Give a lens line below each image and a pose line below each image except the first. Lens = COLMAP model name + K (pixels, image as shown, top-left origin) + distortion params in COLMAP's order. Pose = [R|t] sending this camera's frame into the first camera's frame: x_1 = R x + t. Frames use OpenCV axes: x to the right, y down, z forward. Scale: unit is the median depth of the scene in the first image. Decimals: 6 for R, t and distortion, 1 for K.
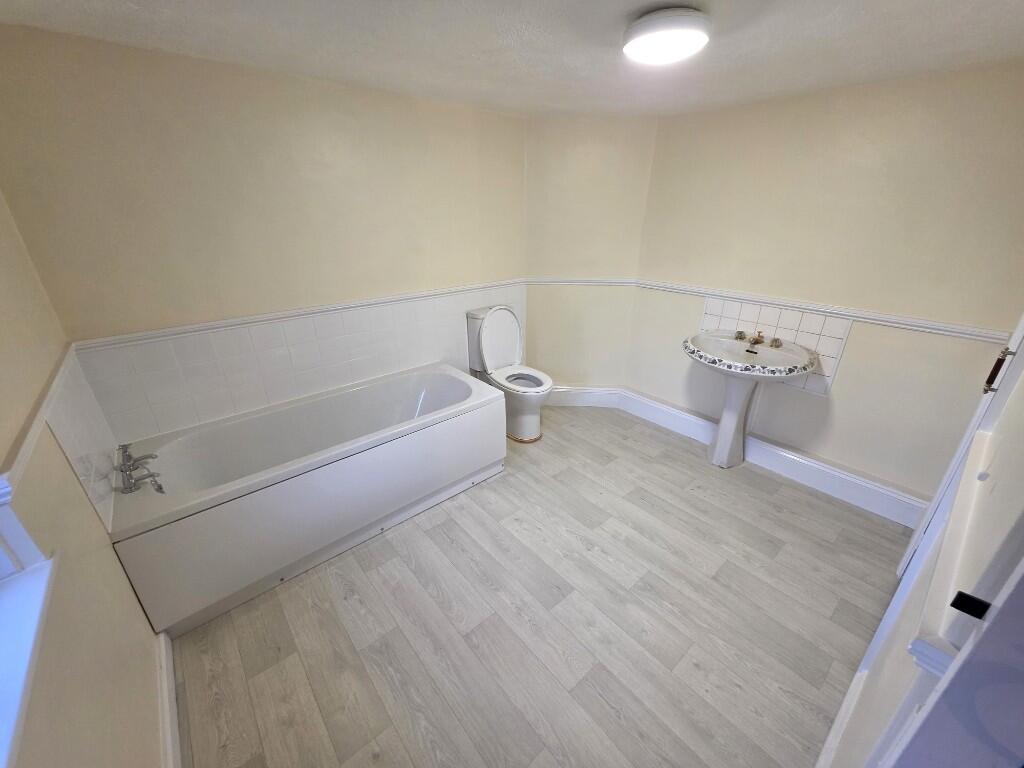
lens RADIAL K [[407.0, 0, 513.2], [0, 407.0, 385.5], [0, 0, 1]] dist [0.000177, 0.000094]
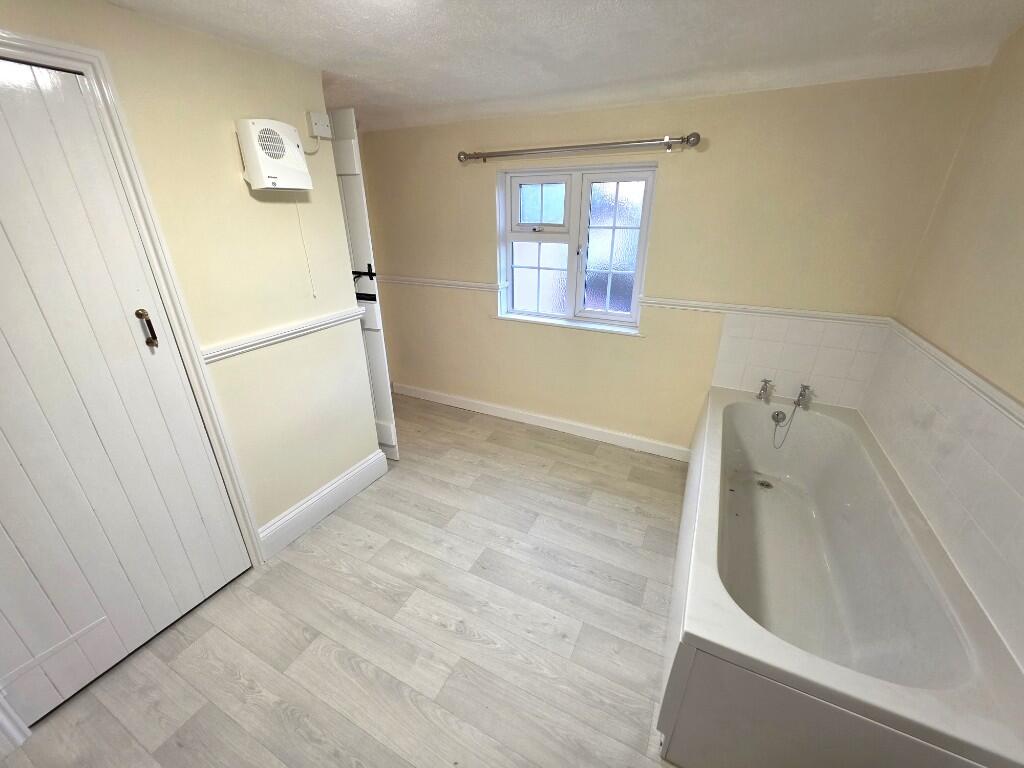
lens RADIAL K [[407.0, 0, 514.7], [0, 407.0, 384.6], [0, 0, 1]] dist [0.000177, 0.000094]
pose [[-0.919269, 0.158520, -0.360300, 0.341424], [-0.155707, 0.694231, 0.702708, -0.579247], [0.361525, 0.702079, -0.613502, 1.339678]]
